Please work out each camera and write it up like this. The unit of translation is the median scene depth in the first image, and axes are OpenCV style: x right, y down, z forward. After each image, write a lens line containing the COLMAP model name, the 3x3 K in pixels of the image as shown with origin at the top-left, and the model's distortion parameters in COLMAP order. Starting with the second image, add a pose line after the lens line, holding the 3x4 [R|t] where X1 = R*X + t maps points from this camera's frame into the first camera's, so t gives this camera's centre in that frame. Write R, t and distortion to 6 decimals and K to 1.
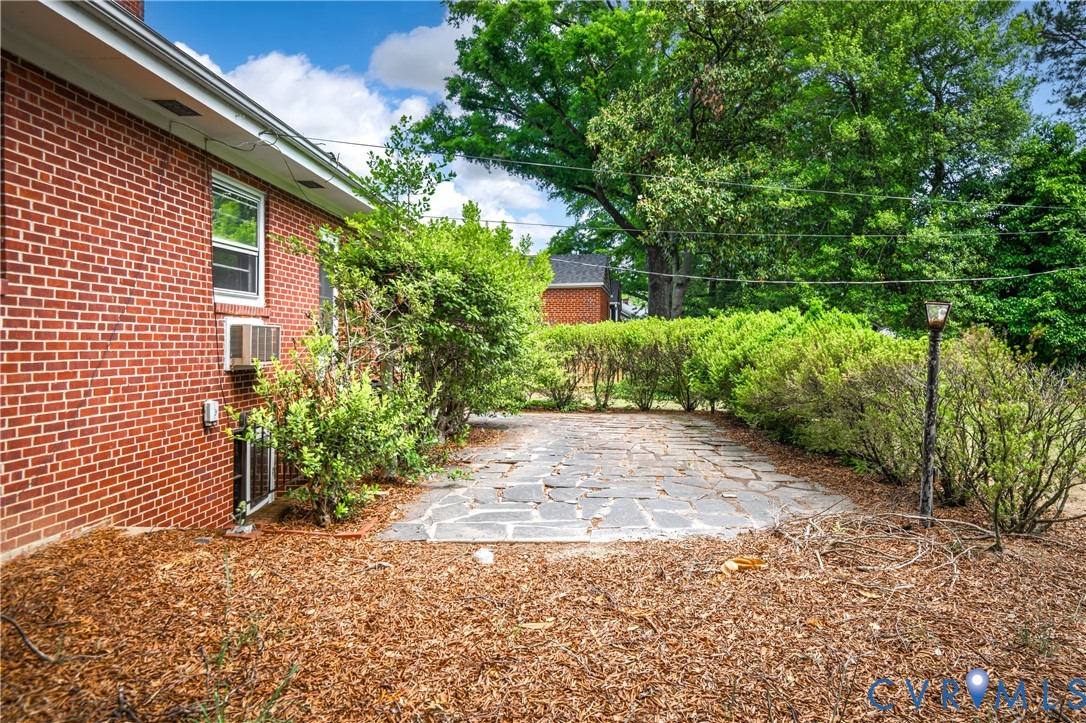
lens RADIAL K [[737.1, 0, 542.8], [0, 737.1, 333.8], [0, 0, 1]] dist [0.072069, -0.066275]
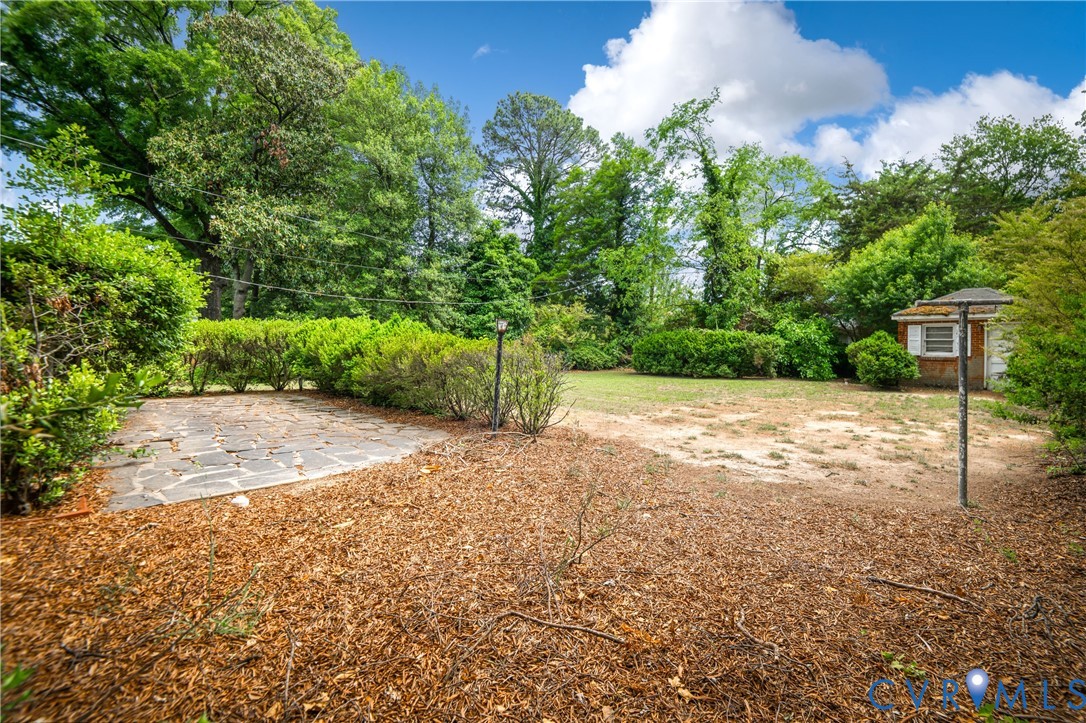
lens RADIAL K [[554.1, 0, 541.6], [0, 554.1, 345.4], [0, 0, 1]] dist [0.002307, 0.016299]
pose [[0.703514, 0.000377, 0.710682, -0.172341], [-0.017856, 0.999694, 0.017146, -0.001224], [-0.710457, -0.024753, 0.703305, -0.027036]]
